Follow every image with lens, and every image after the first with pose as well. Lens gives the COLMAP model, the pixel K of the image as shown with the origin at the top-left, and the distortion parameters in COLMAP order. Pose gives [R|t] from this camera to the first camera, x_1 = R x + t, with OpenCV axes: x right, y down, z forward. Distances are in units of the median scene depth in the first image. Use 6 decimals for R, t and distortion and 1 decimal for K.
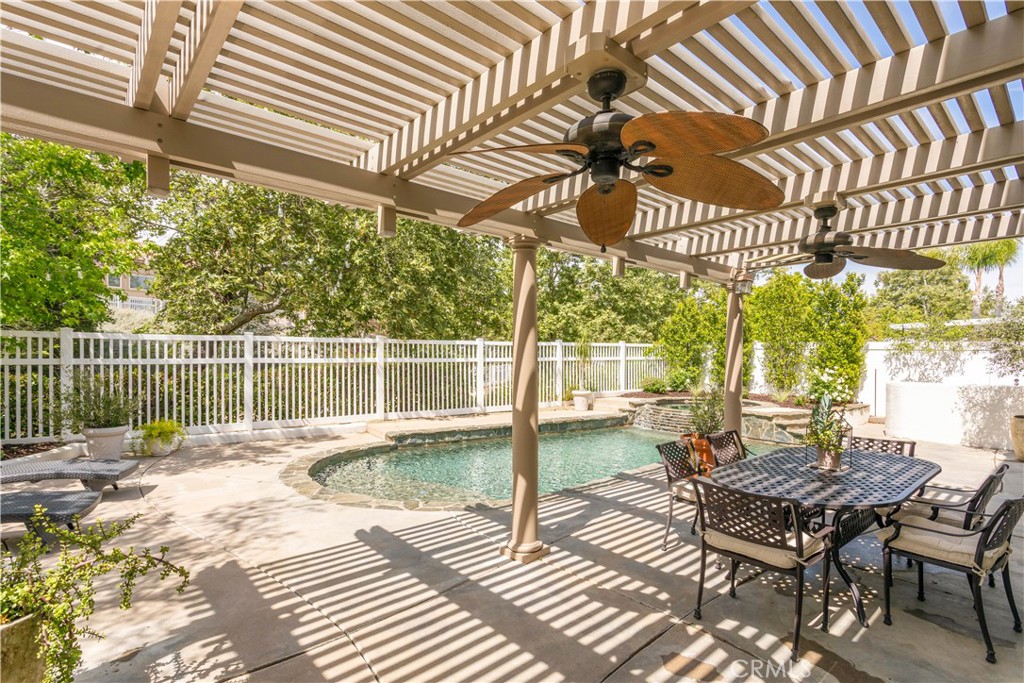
lens RADIAL K [[489.6, 0, 510.7], [0, 489.6, 355.4], [0, 0, 1]] dist [0.002770, -0.000028]
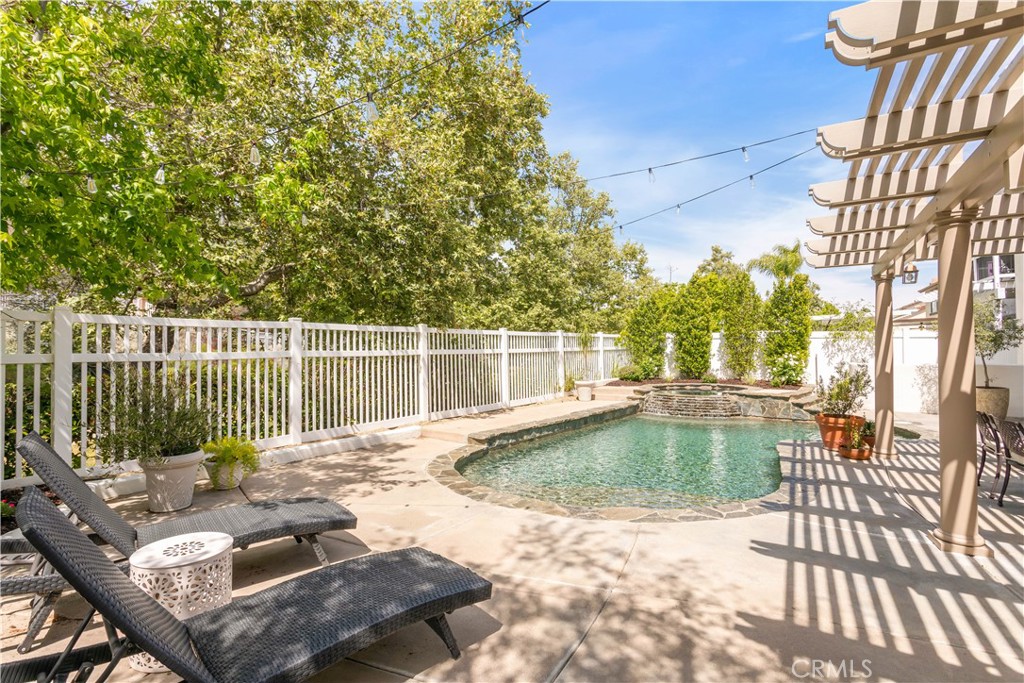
lens RADIAL K [[481.7, 0, 511.8], [0, 481.7, 352.3], [0, 0, 1]] dist [0.001036, -0.000035]
pose [[0.947575, -0.014858, 0.319187, -0.511744], [0.013425, 0.999887, 0.006691, 0.008281], [-0.319251, -0.002055, 0.947668, 0.194693]]
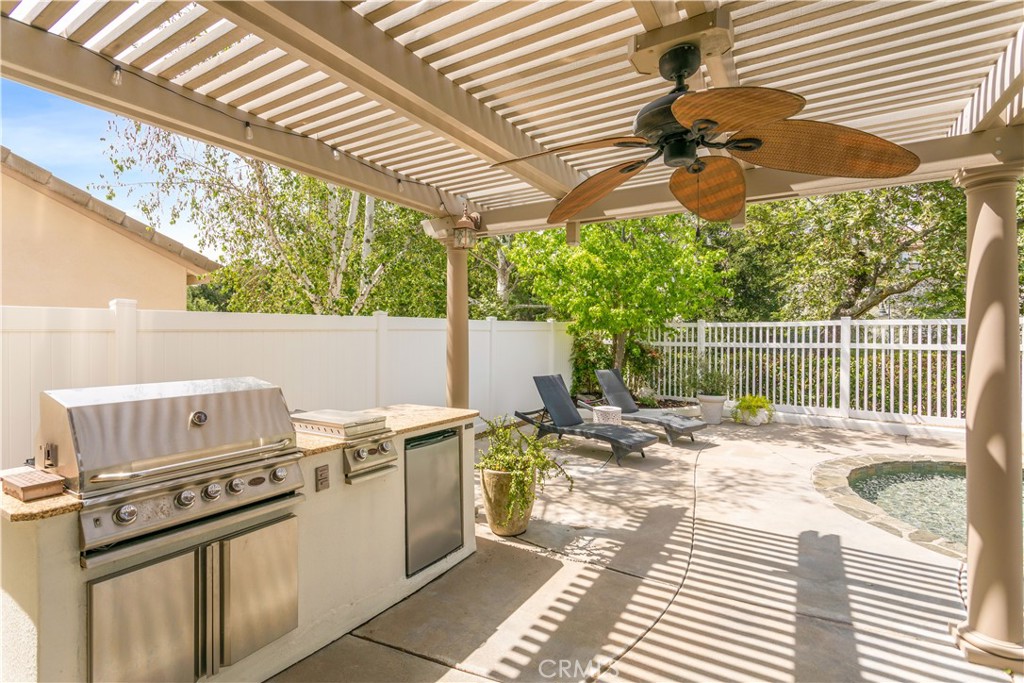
lens RADIAL K [[489.6, 0, 510.7], [0, 489.6, 355.4], [0, 0, 1]] dist [0.002770, -0.000028]
pose [[0.291651, 0.034783, -0.955892, 0.211242], [-0.004999, 0.999380, 0.034840, -0.000905], [0.956512, -0.005382, 0.291644, 0.102955]]
